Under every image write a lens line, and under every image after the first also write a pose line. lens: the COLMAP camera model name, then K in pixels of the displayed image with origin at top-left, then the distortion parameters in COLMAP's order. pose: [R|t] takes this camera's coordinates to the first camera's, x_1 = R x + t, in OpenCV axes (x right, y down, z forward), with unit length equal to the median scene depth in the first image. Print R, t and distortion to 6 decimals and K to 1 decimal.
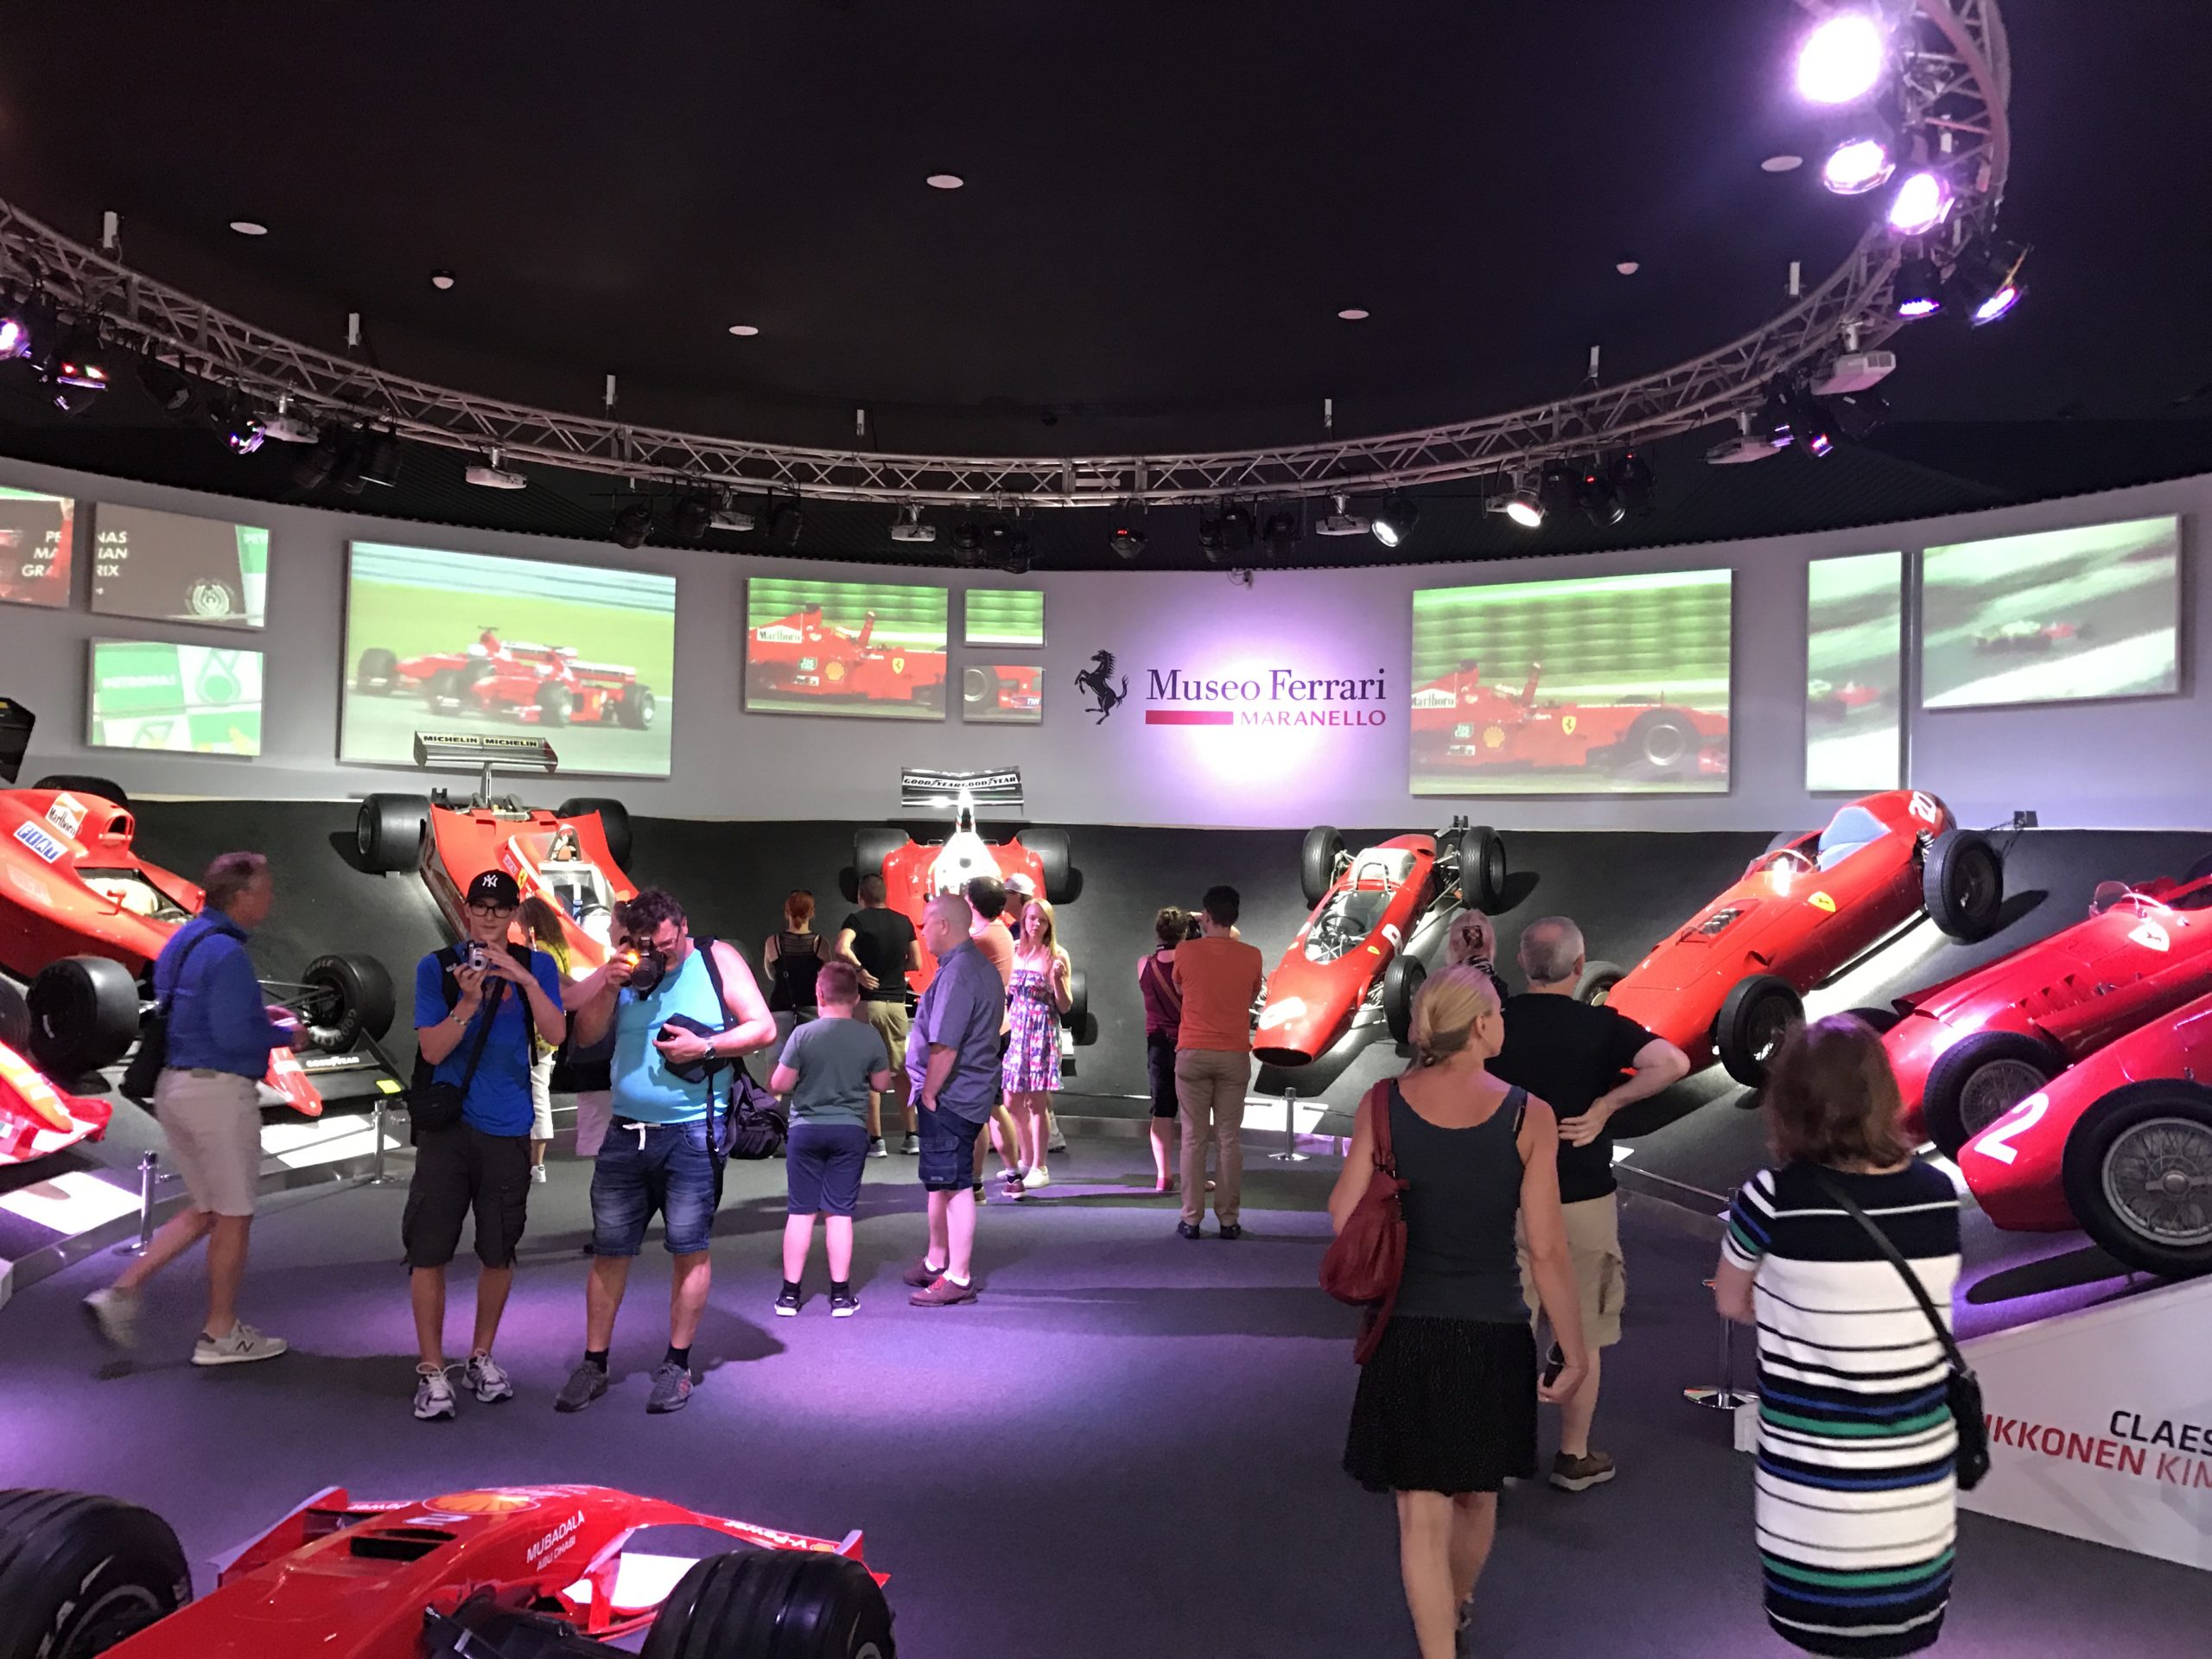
lens RADIAL K [[1844.1, 0, 1119.0], [0, 1844.1, 829.0], [0, 0, 1]] dist [0.036809, -0.041409]
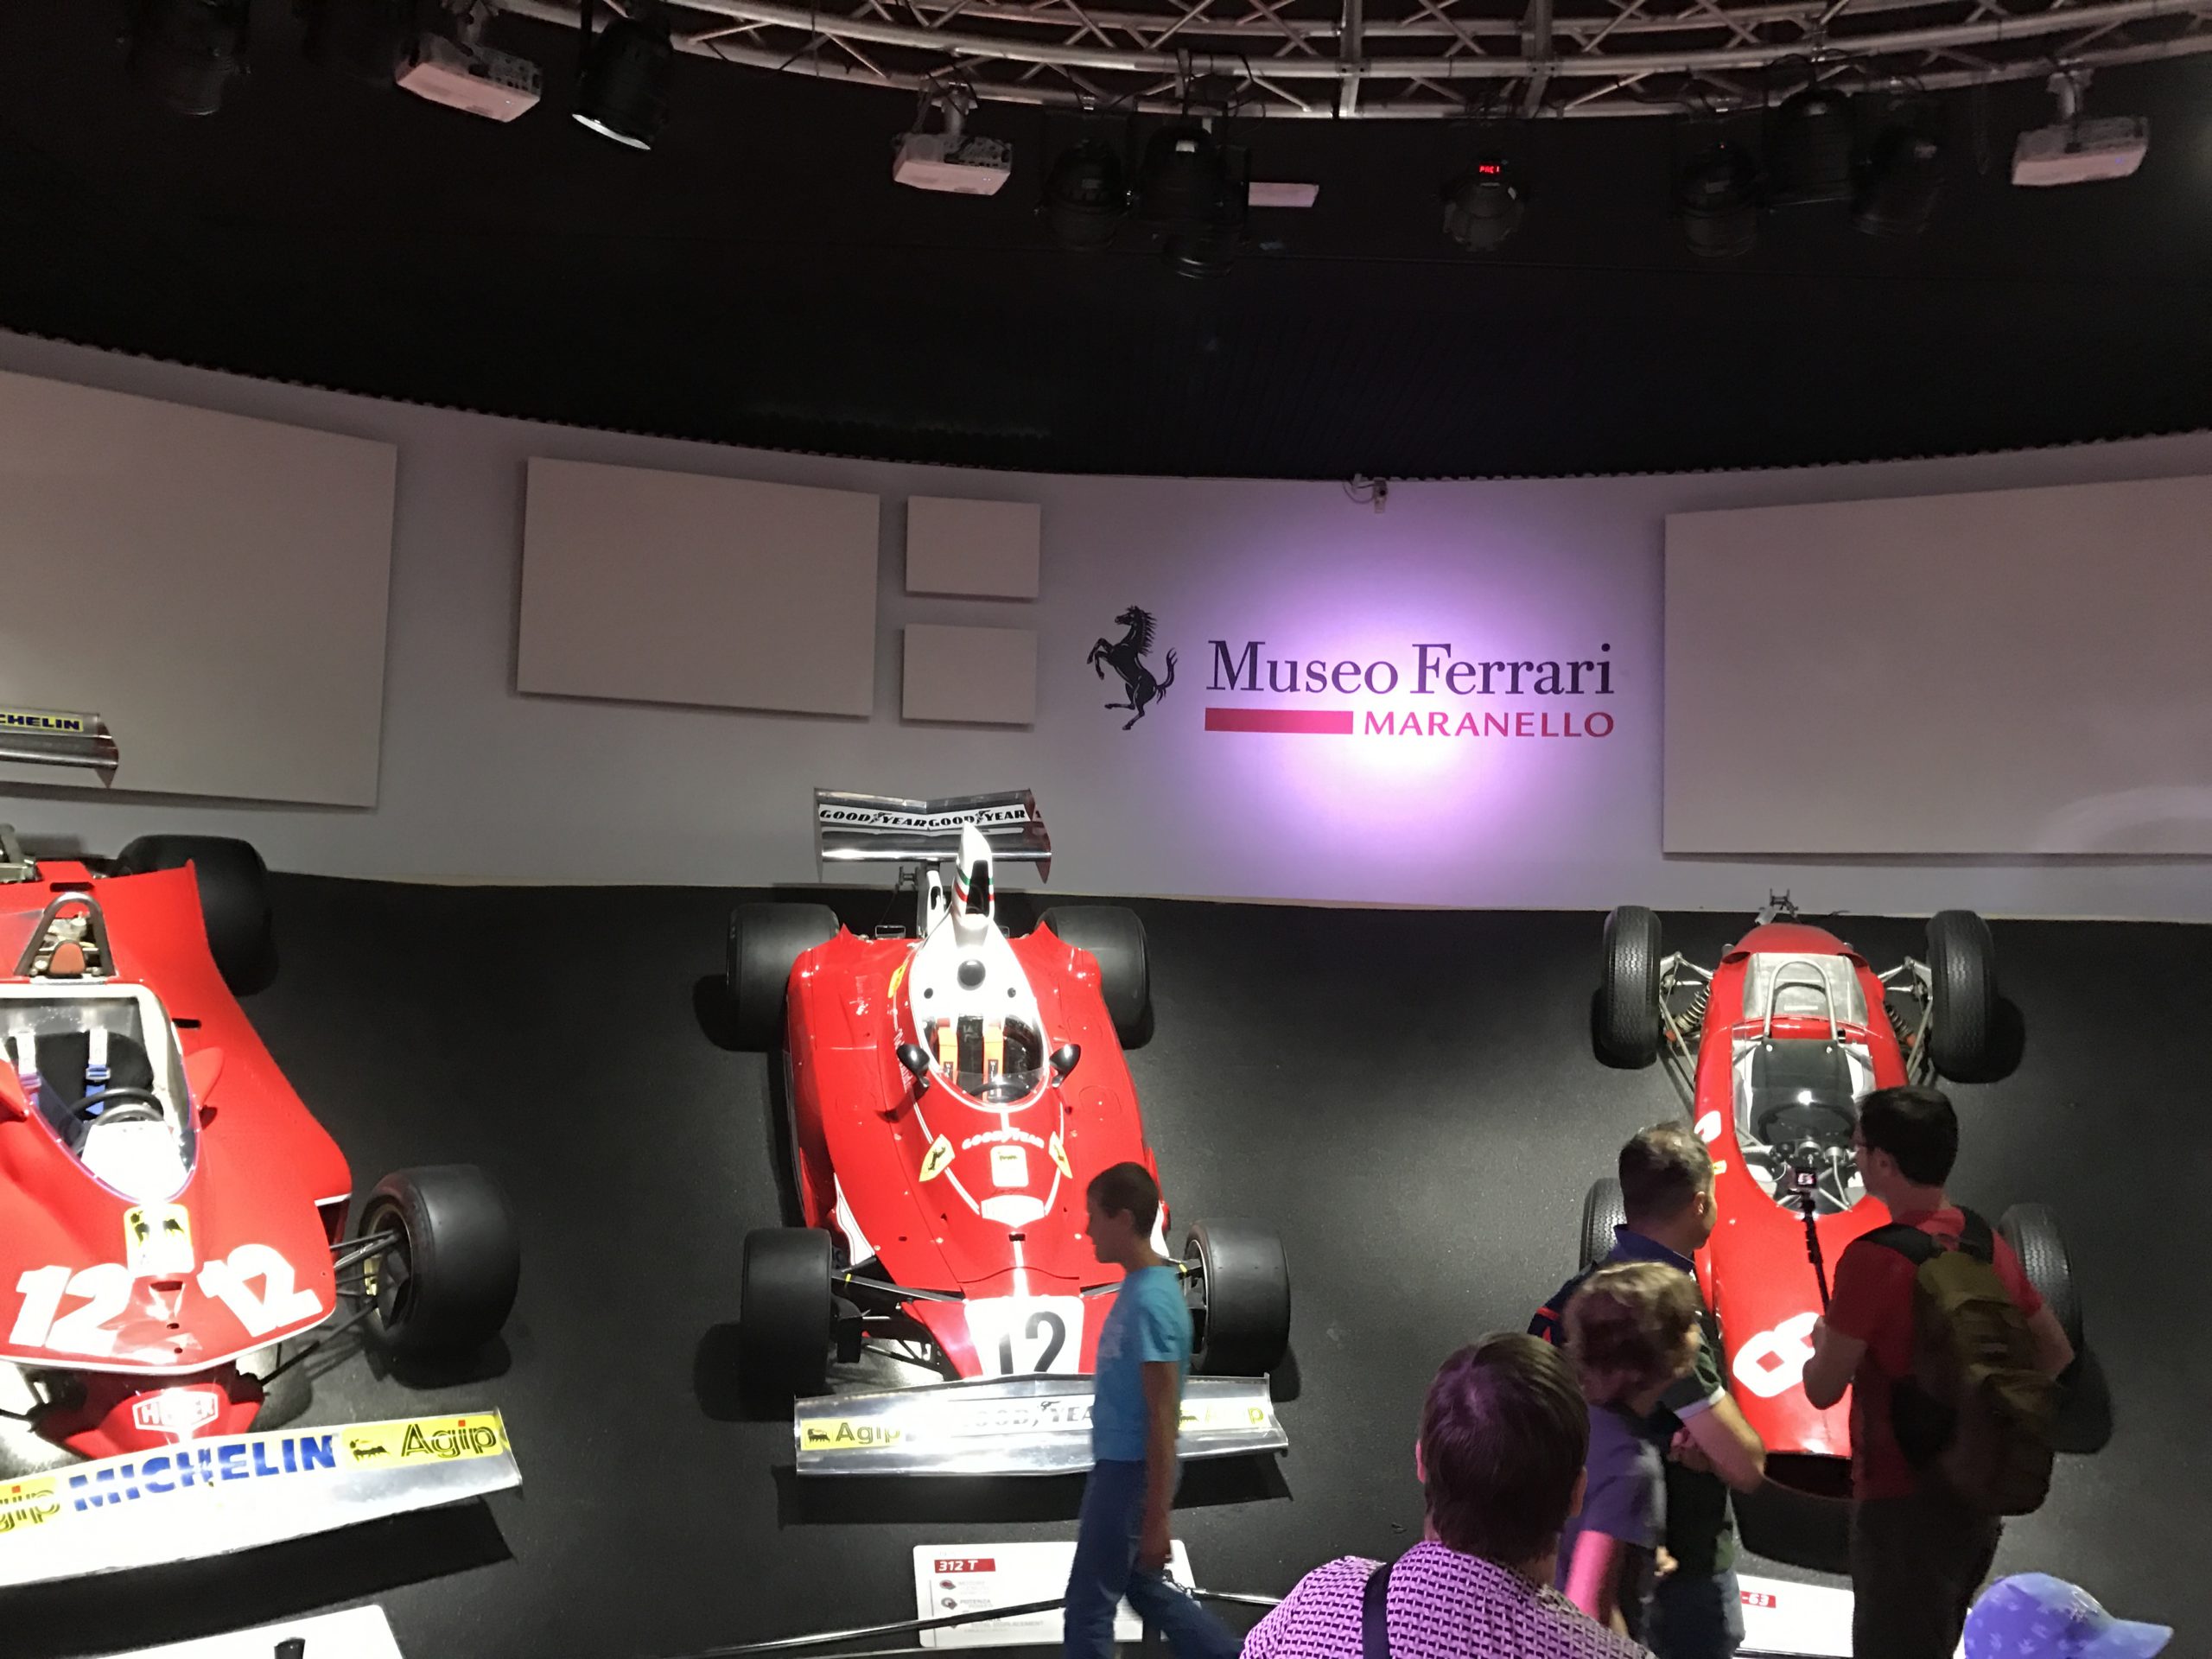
lens RADIAL K [[1844.1, 0, 1106.2], [0, 1844.1, 832.3], [0, 0, 1]] dist [0.036809, -0.041409]
pose [[0.994686, 0.013046, 0.102123, -0.080482], [-0.009507, 0.999340, -0.035074, -0.002438], [-0.102513, 0.033916, 0.994153, 0.416786]]
